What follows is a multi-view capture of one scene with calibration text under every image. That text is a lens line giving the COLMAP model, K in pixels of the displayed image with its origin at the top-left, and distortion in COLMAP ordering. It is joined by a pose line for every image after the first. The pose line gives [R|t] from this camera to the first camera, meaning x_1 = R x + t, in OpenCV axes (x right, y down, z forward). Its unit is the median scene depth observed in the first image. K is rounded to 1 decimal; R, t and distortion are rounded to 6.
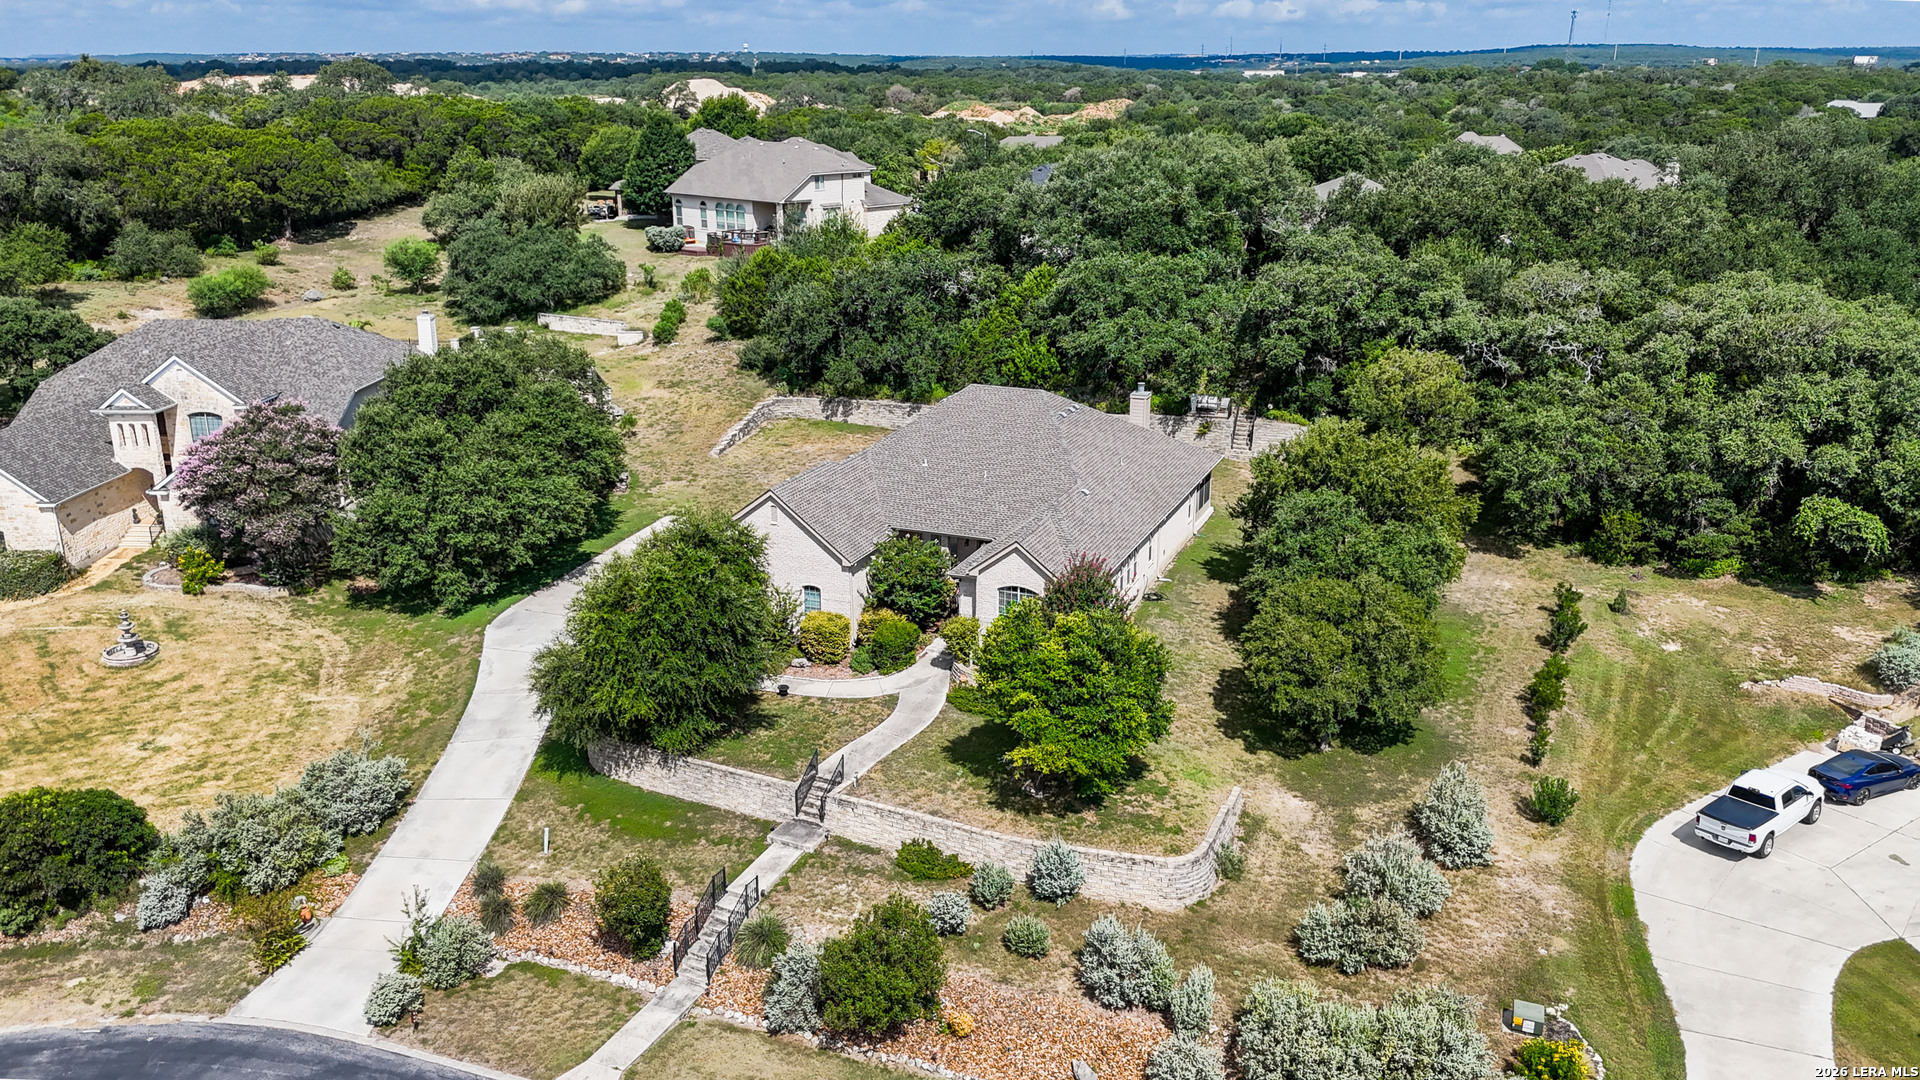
lens RADIAL K [[1470.3, 0, 960.0], [0, 1470.3, 540.0], [0, 0, 1]] dist [0.066968, -0.067397]
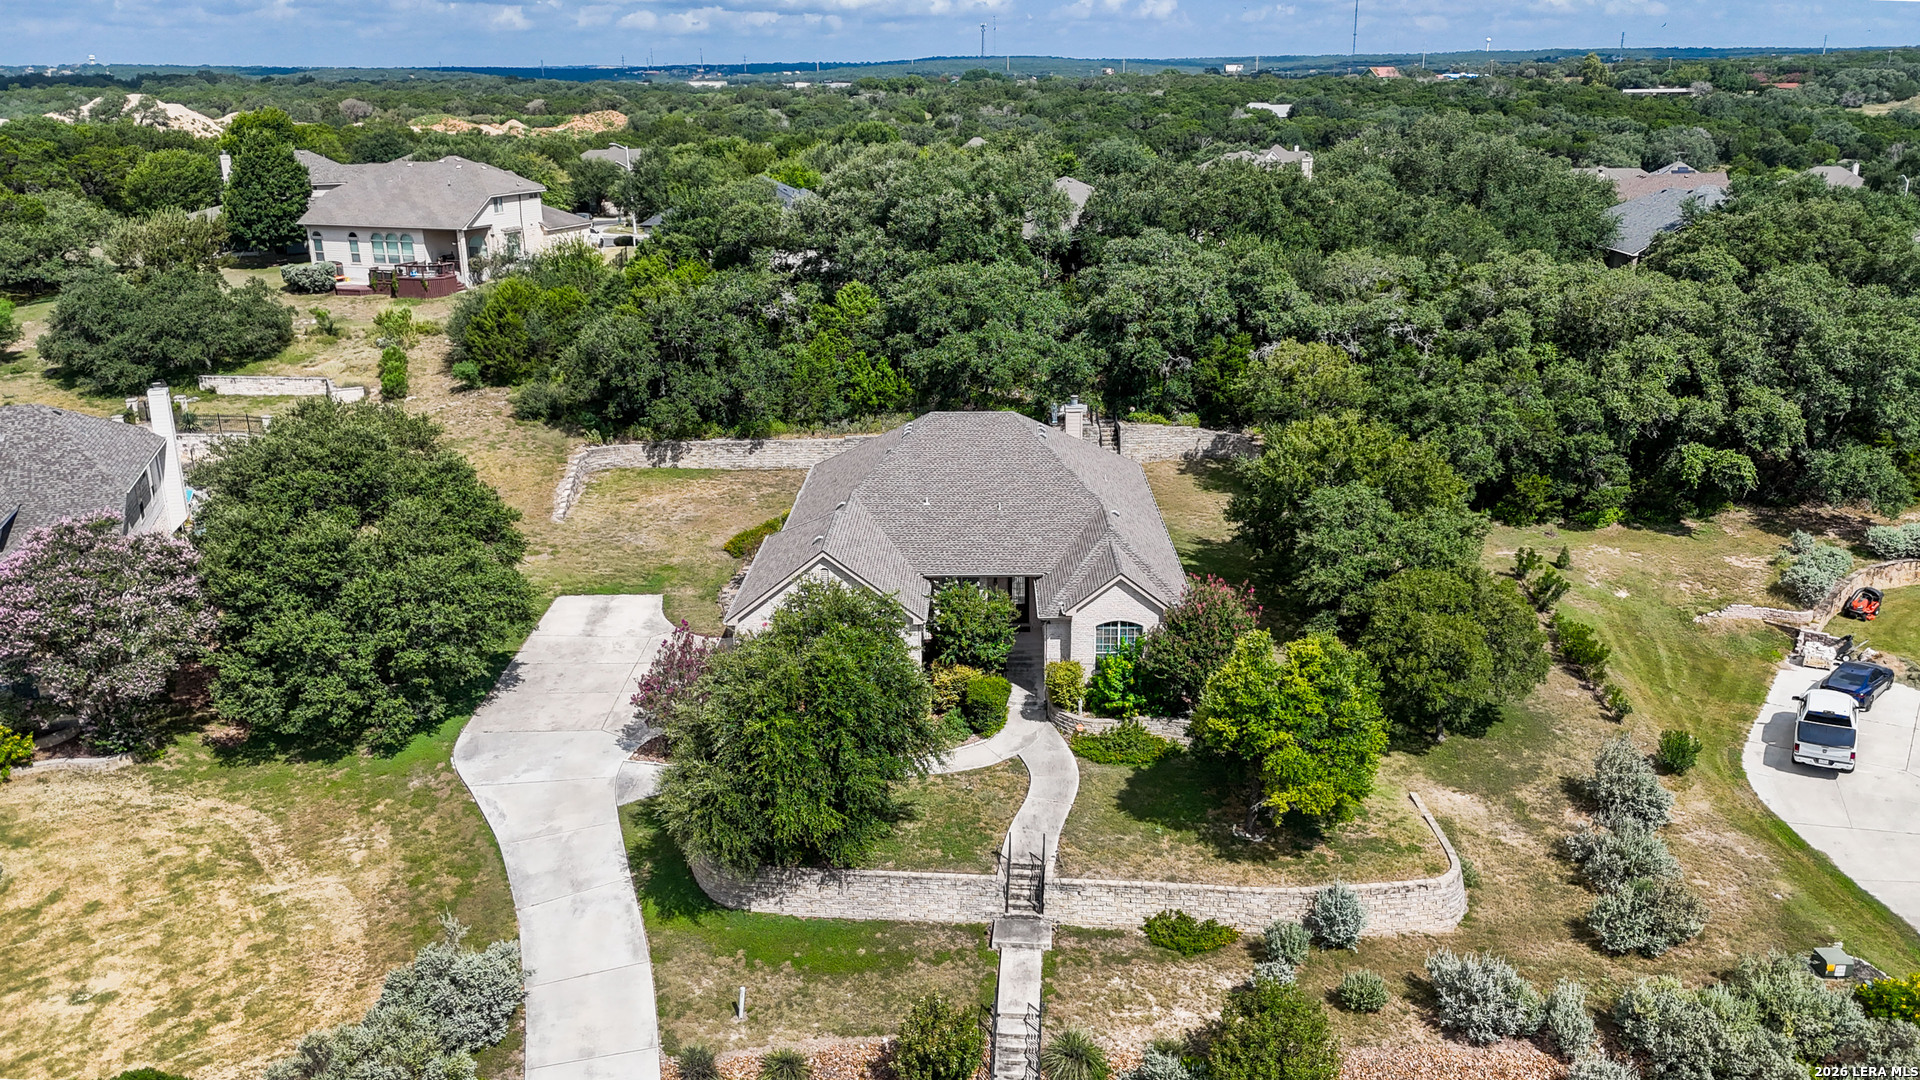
lens RADIAL K [[1470.3, 0, 960.0], [0, 1470.3, 540.0], [0, 0, 1]] dist [0.066968, -0.067397]
pose [[0.933235, -0.119151, 0.338933, -0.314057], [0.121407, 0.992495, 0.014621, -0.039031], [-0.338132, 0.027504, 0.940697, 0.129493]]
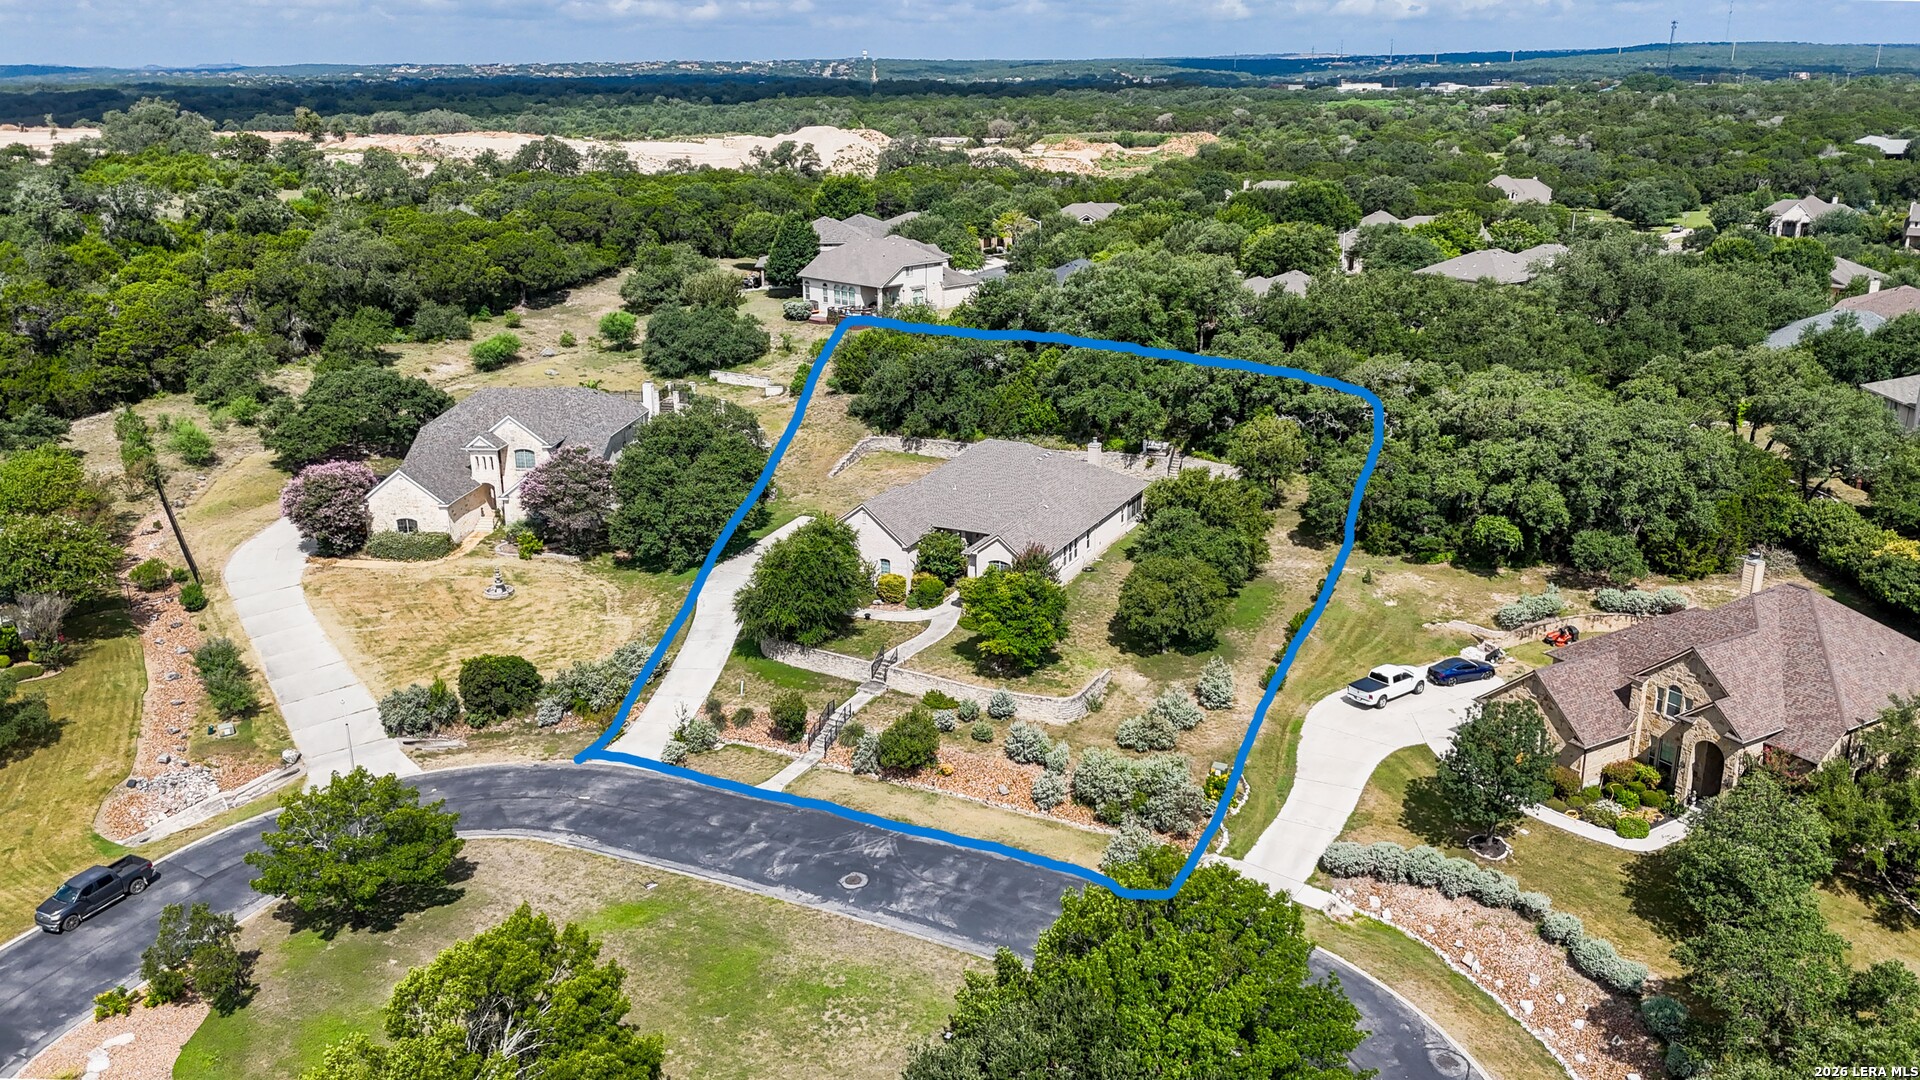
lens RADIAL K [[1422.9, 0, 960.0], [0, 1422.9, 540.0], [0, 0, 1]] dist [0.101290, -0.117566]
pose [[0.997255, 0.015024, -0.072497, 0.099599], [-0.014655, 0.999877, 0.005618, -0.001918], [0.072573, -0.004540, 0.997353, -0.615684]]
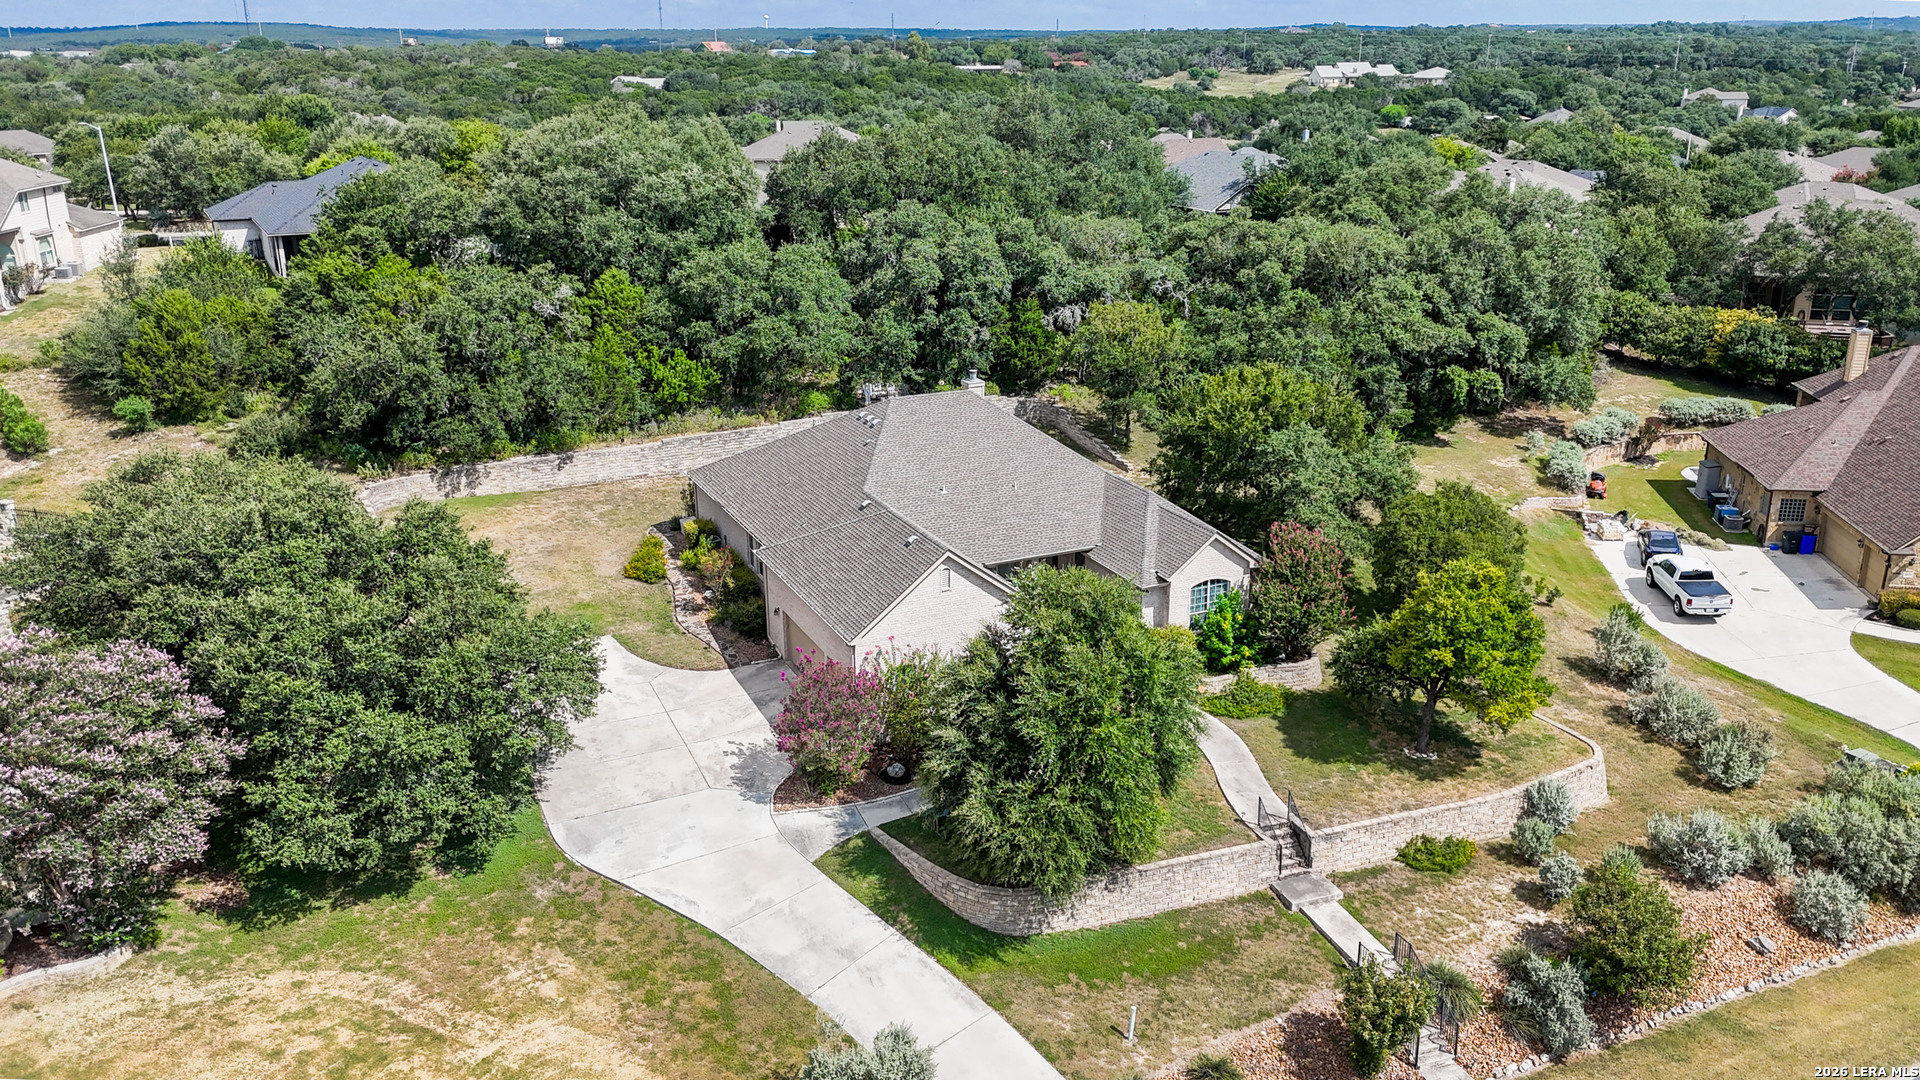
lens RADIAL K [[1488.4, 0, 960.0], [0, 1488.4, 540.0], [0, 0, 1]] dist [0.053821, -0.047844]
pose [[0.686206, -0.235814, 0.688122, -0.623939], [0.229338, 0.967883, 0.102986, -0.110678], [-0.690308, 0.087143, 0.718249, 0.357553]]
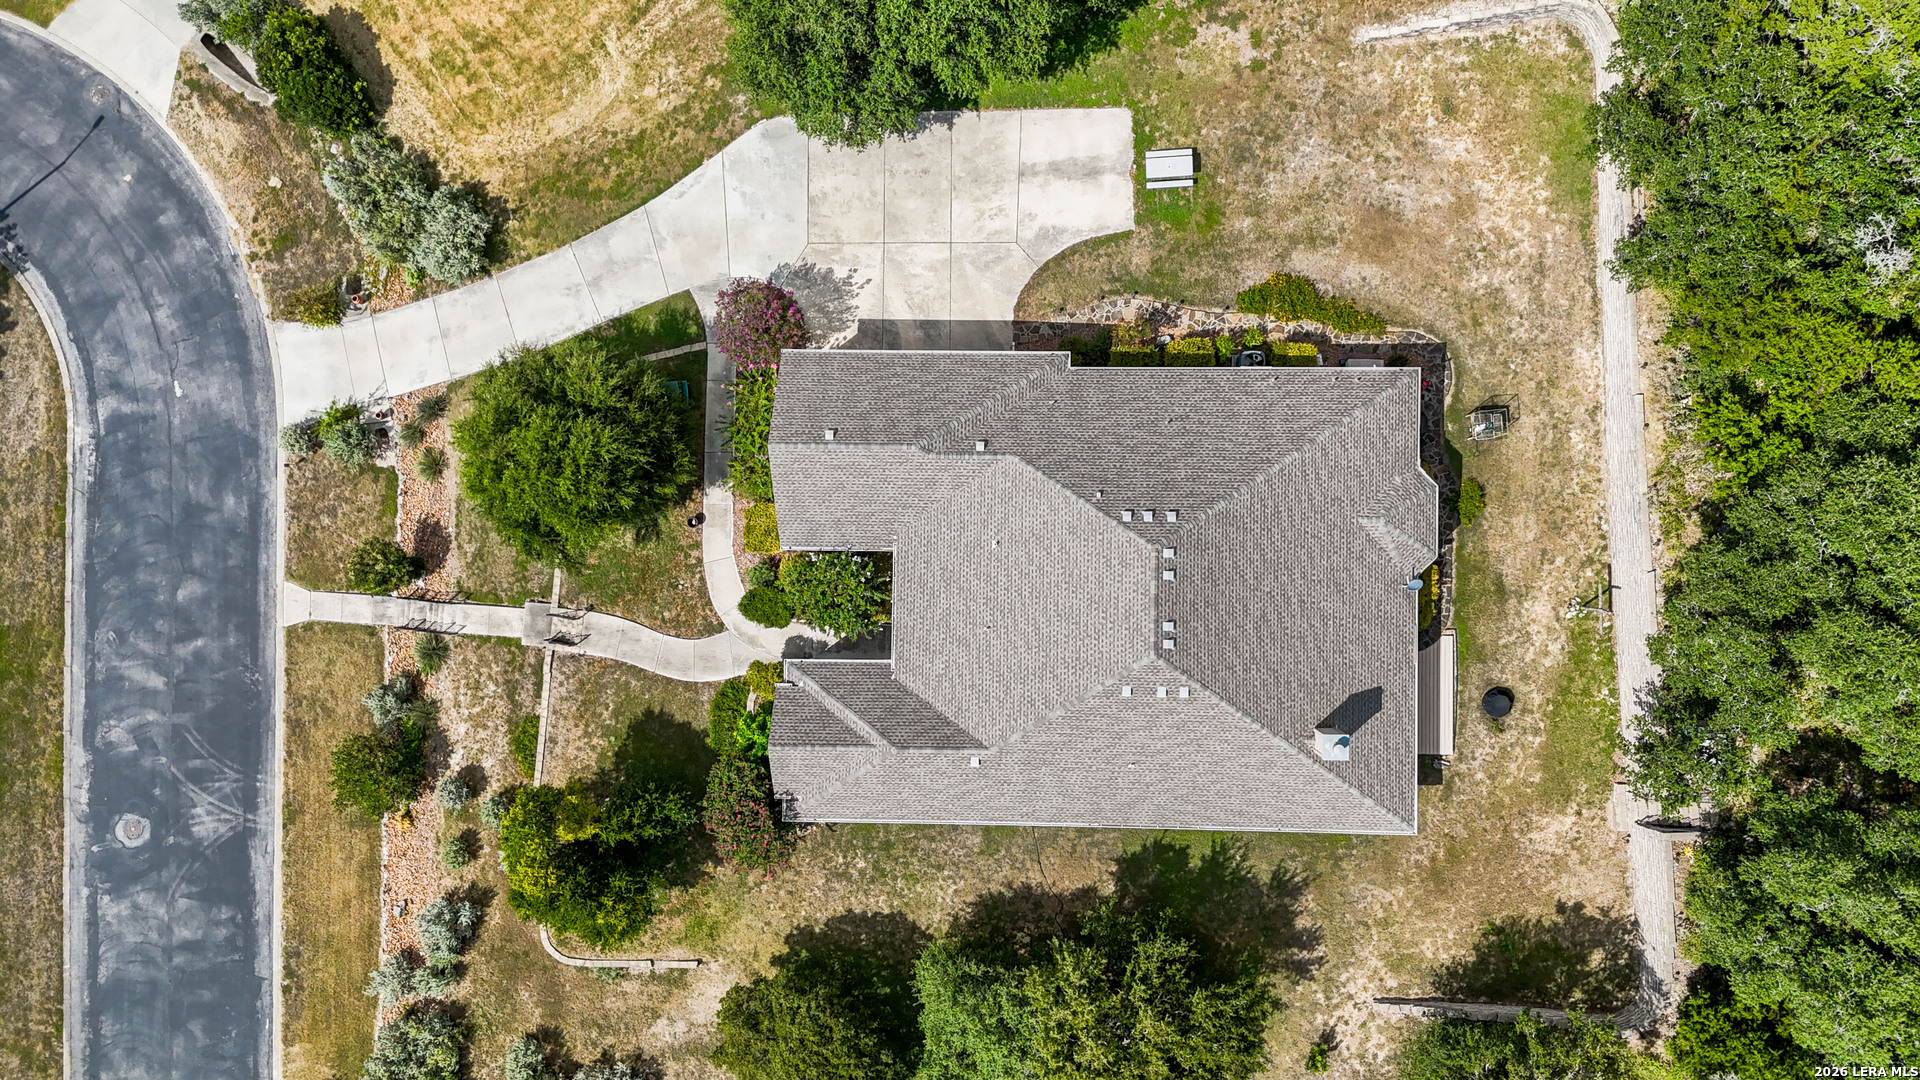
lens RADIAL K [[1470.3, 0, 960.0], [0, 1470.3, 540.0], [0, 0, 1]] dist [0.066968, -0.067397]
pose [[0.364878, 0.930755, -0.023645, -0.014583], [-0.239890, 0.118520, 0.963538, -0.797968], [0.899620, -0.345902, 0.266524, 0.761892]]
